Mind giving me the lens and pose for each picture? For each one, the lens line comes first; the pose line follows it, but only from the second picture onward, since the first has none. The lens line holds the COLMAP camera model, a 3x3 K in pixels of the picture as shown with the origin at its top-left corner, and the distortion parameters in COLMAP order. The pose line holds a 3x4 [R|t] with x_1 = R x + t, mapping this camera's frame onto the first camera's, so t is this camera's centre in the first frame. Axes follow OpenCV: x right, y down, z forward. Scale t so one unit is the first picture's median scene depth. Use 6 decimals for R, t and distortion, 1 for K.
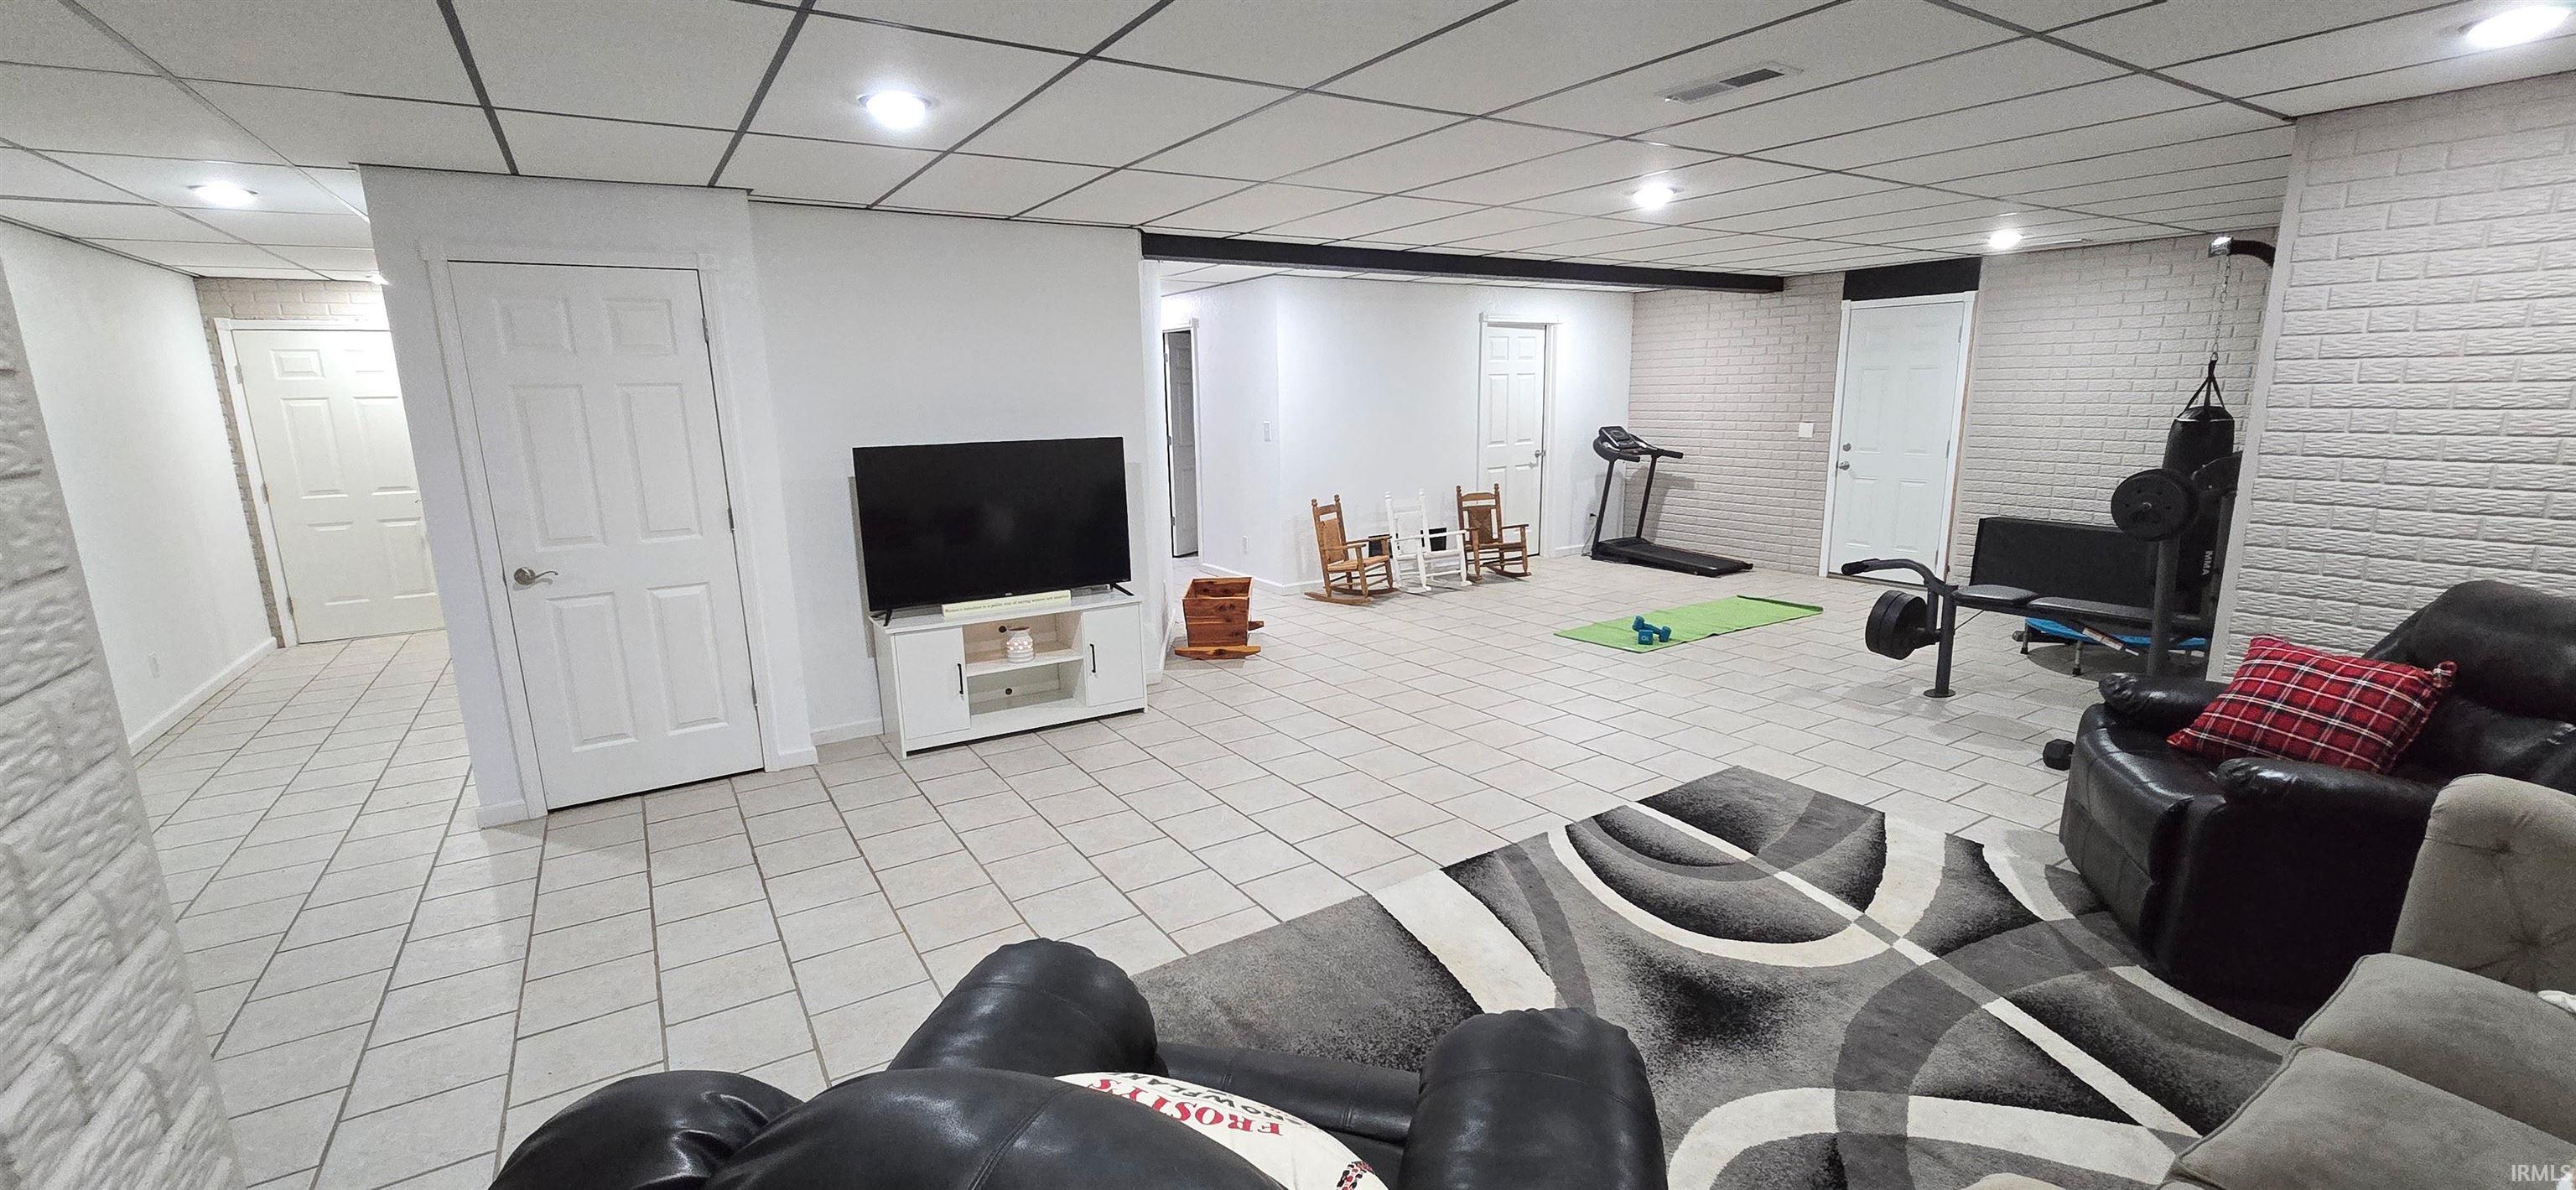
lens RADIAL K [[1056.2, 0, 1286.7], [0, 1056.2, 607.6], [0, 0, 1]] dist [-0.002934, 0.000016]
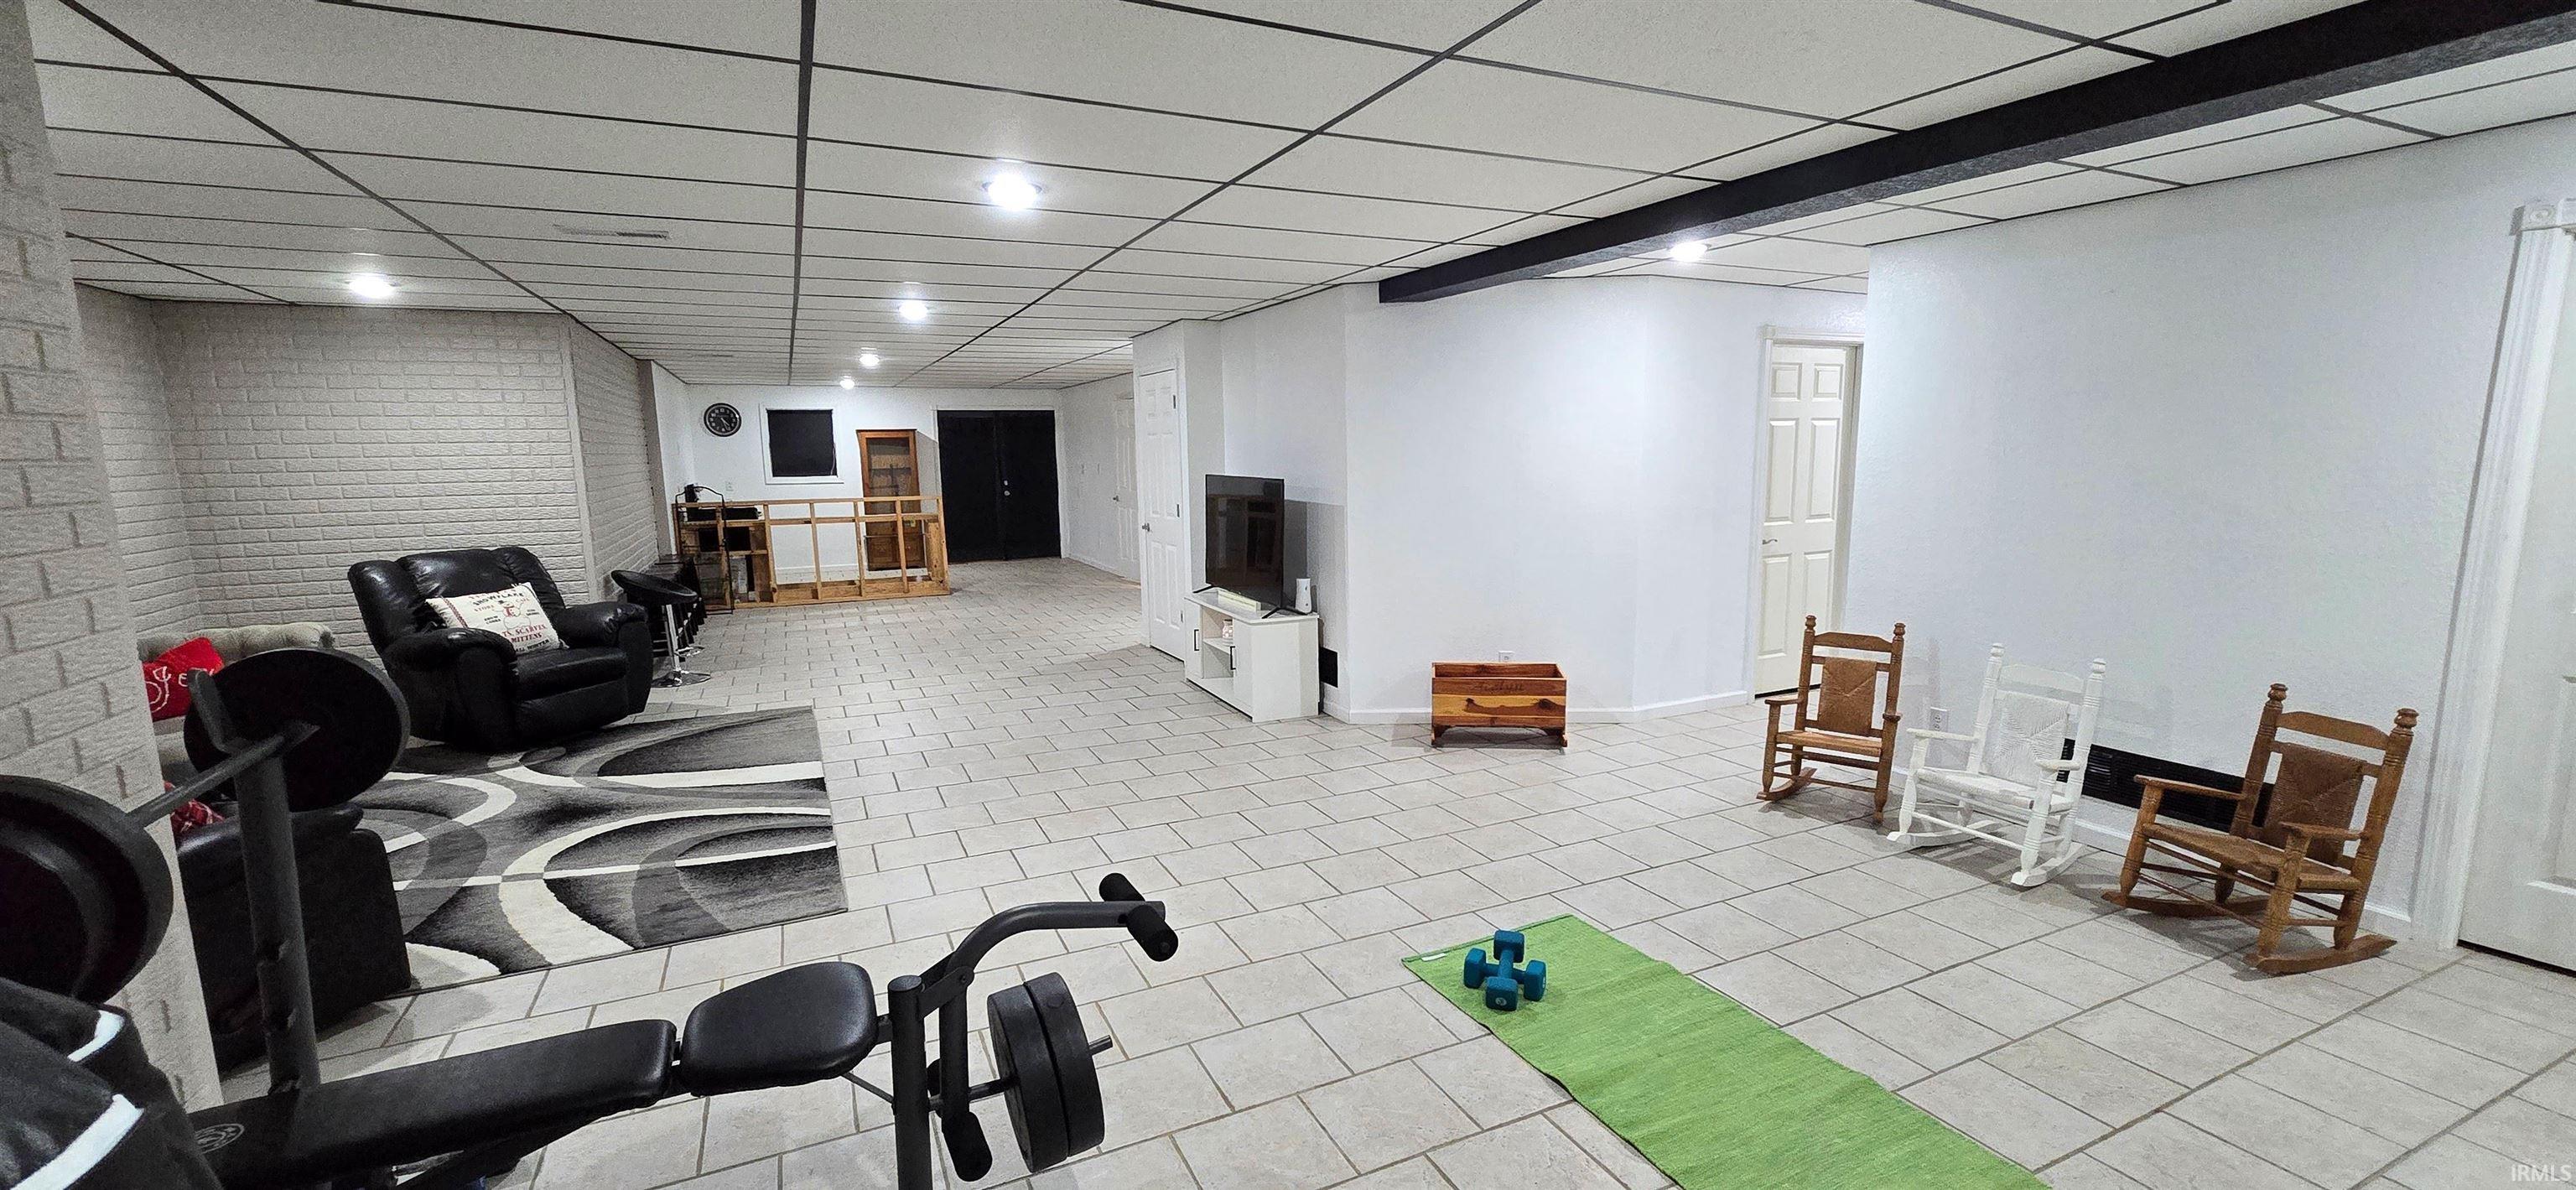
lens RADIAL K [[1056.2, 0, 1286.7], [0, 1056.2, 607.6], [0, 0, 1]] dist [-0.002934, 0.000016]
pose [[-0.121755, 0.180521, -0.976006, 1.372746], [-0.191363, 0.960604, 0.201545, -0.359717], [0.973938, 0.211311, -0.082414, 1.636980]]
